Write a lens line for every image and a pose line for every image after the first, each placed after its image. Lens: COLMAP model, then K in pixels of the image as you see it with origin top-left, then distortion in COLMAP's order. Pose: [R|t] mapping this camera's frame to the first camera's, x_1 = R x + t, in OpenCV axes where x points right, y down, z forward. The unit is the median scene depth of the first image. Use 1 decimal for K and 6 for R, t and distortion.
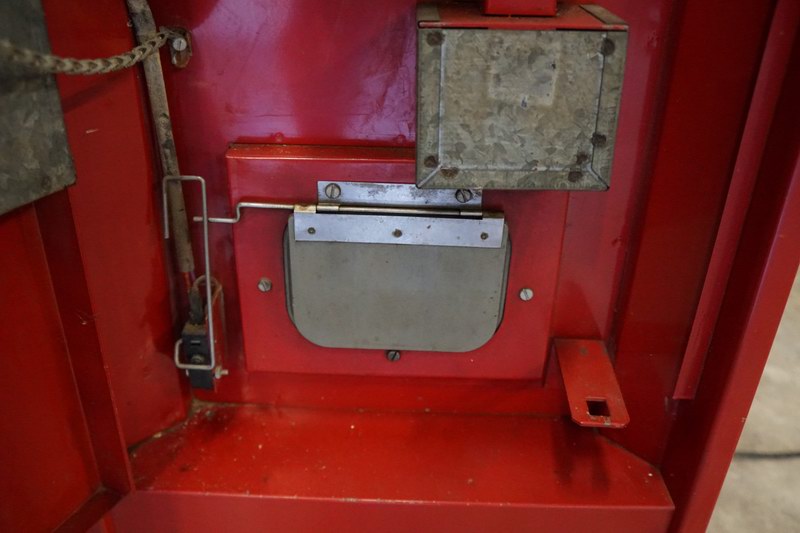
lens RADIAL K [[698.4, 0, 400.0], [0, 698.4, 266.5], [0, 0, 1]] dist [-0.149876, 0.162031]
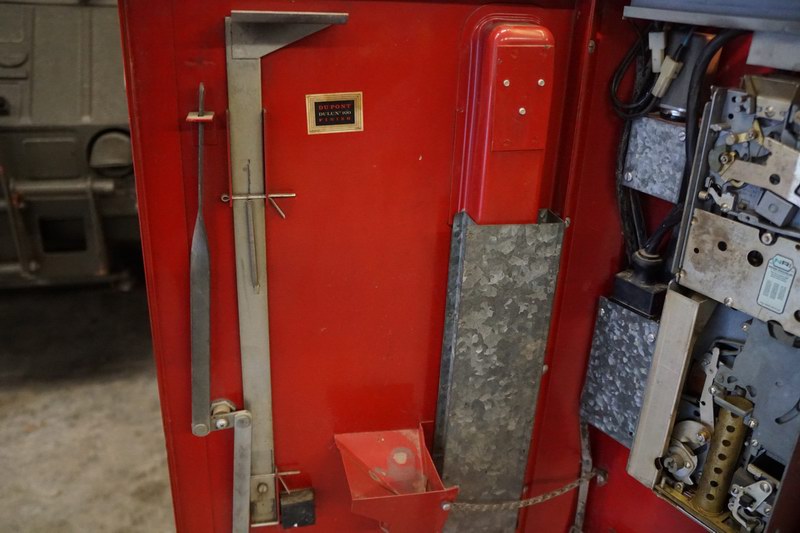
lens RADIAL K [[698.4, 0, 400.0], [0, 698.4, 266.5], [0, 0, 1]] dist [-0.149876, 0.162031]
pose [[0.589000, 0.320148, -0.742014, 0.633120], [-0.408271, 0.910275, 0.068665, -0.816853], [0.697419, 0.262499, 0.666859, -0.927097]]
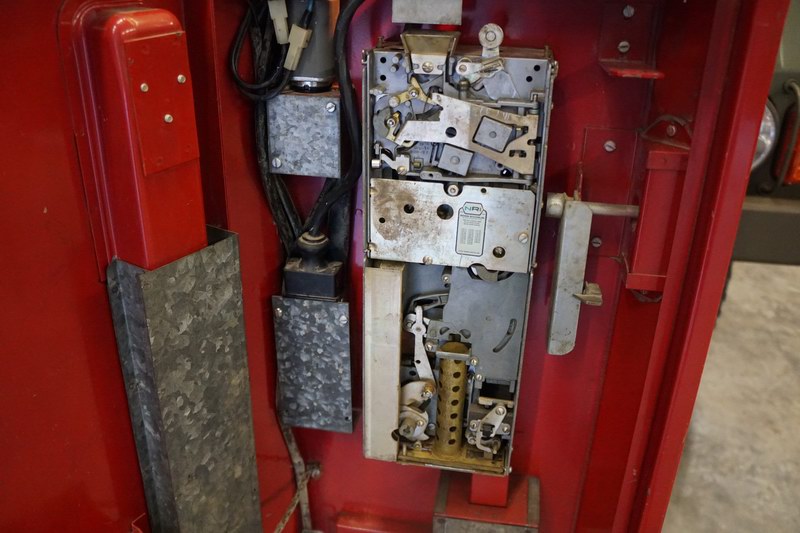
lens RADIAL K [[698.4, 0, 400.0], [0, 698.4, 266.5], [0, 0, 1]] dist [-0.149876, 0.162031]
pose [[0.987562, 0.055713, -0.147030, 0.161825], [-0.064738, 0.996254, -0.057327, -0.832247], [0.143285, 0.066132, 0.987469, -0.923773]]
